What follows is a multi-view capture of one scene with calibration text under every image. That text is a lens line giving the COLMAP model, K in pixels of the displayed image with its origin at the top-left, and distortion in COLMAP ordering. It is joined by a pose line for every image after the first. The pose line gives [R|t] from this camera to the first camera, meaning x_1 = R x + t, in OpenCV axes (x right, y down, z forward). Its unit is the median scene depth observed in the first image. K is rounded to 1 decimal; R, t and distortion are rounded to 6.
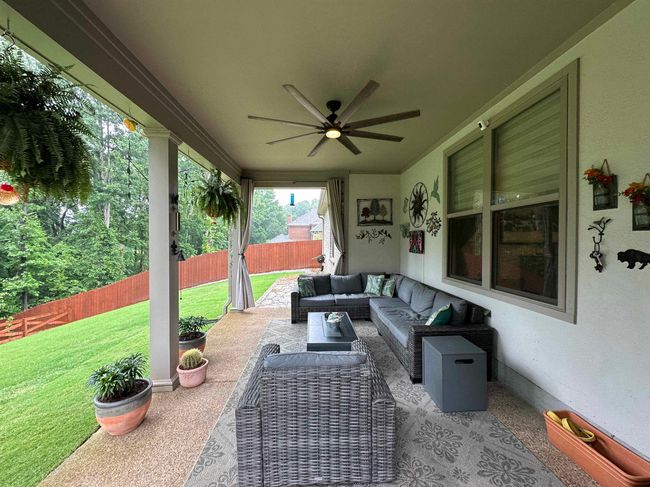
lens RADIAL K [[258.9, 0, 323.2], [0, 258.9, 242.4], [0, 0, 1]] dist [-0.005301, 0.000637]
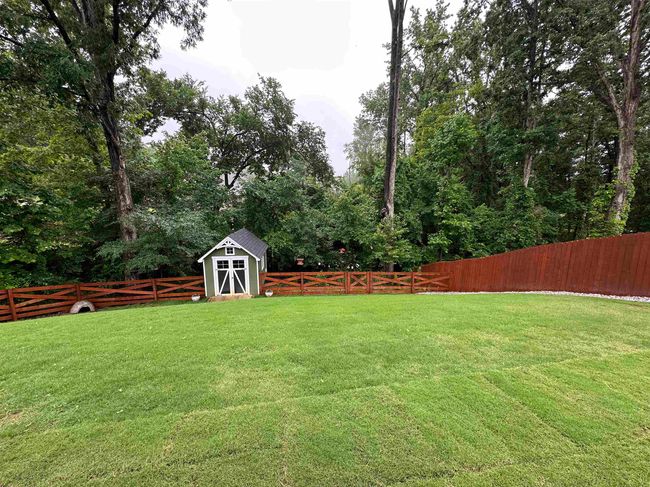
lens RADIAL K [[258.9, 0, 324.4], [0, 258.9, 243.7], [0, 0, 1]] dist [-0.005301, 0.000637]
pose [[0.127931, 0.149098, -0.980512, -0.070539], [-0.003467, 0.988697, 0.149890, 0.003466], [0.991777, -0.015777, 0.127002, 0.246204]]
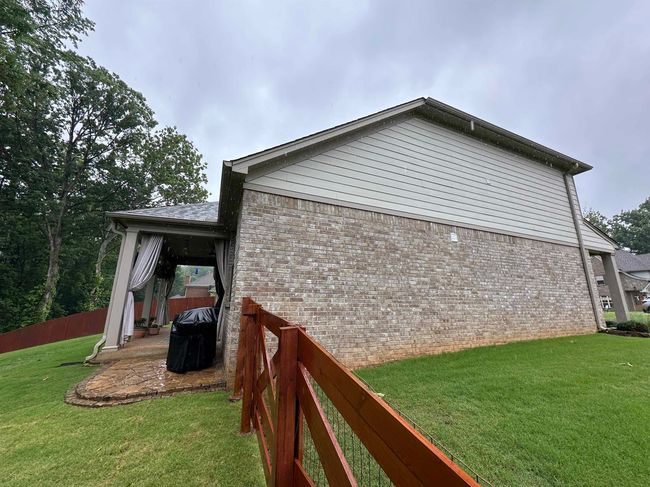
lens RADIAL K [[258.9, 0, 327.0], [0, 258.9, 241.4], [0, 0, 1]] dist [-0.005301, 0.000637]
pose [[0.933473, 0.086778, 0.347991, 0.029828], [0.001004, 0.969650, -0.244495, 0.029715], [-0.358646, 0.228579, 0.905055, -0.338816]]
